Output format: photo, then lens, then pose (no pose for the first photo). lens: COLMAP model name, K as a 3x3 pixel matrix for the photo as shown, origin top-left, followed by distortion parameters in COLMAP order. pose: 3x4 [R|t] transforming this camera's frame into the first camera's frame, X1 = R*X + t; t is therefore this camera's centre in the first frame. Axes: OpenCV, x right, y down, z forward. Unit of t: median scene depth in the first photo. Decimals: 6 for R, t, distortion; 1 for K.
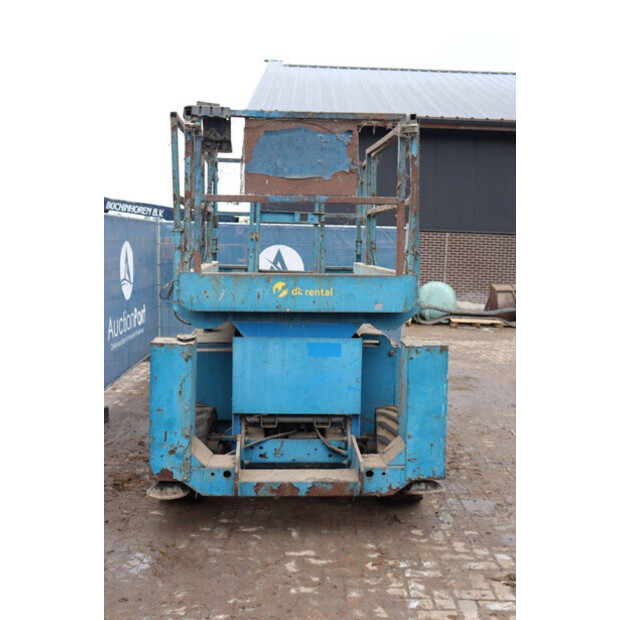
lens RADIAL K [[702.1, 0, 310.0], [0, 702.1, 310.0], [0, 0, 1]] dist [-0.061263, 0.185585]
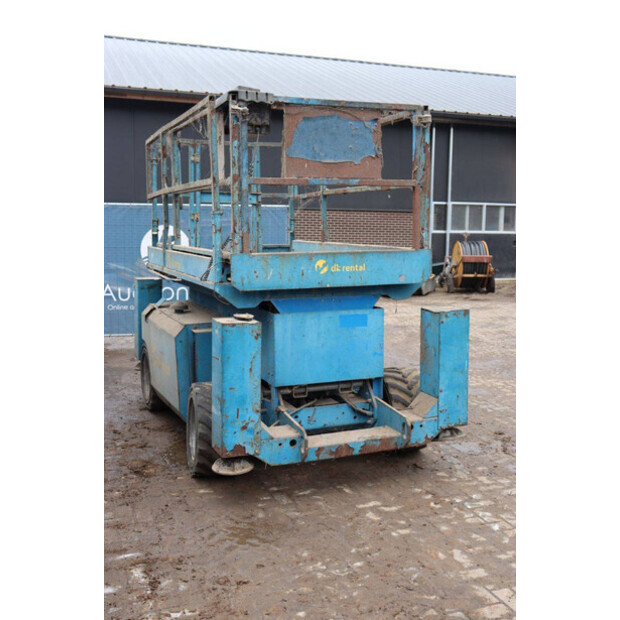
lens RADIAL K [[702.1, 0, 310.0], [0, 702.1, 310.0], [0, 0, 1]] dist [-0.061263, 0.185585]
pose [[0.945400, -0.060099, 0.320324, -0.409357], [0.049554, 0.997930, 0.040979, -0.008292], [-0.322124, -0.022869, 0.946421, -0.008925]]
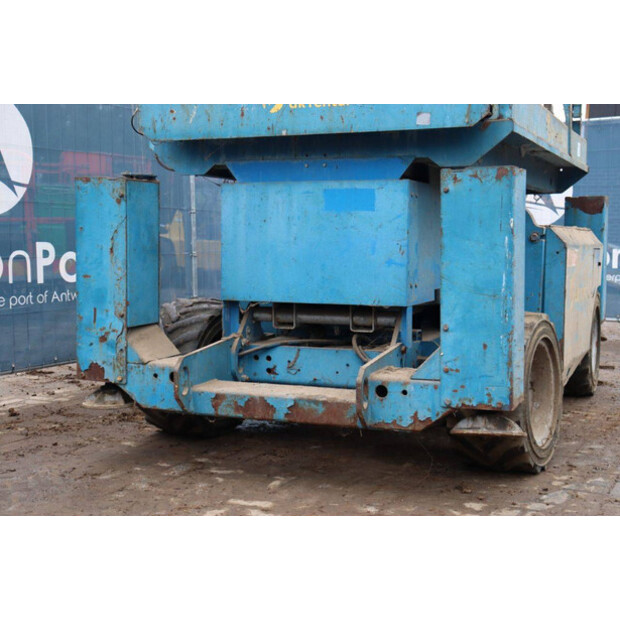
lens RADIAL K [[904.6, 0, 326.3], [0, 904.6, 311.8], [0, 0, 1]] dist [0.043885, 0.062626]
pose [[0.905609, 0.019497, -0.423664, 0.361480], [-0.025925, 0.999620, -0.009414, 0.172078], [0.423320, 0.019509, 0.905770, 0.275577]]
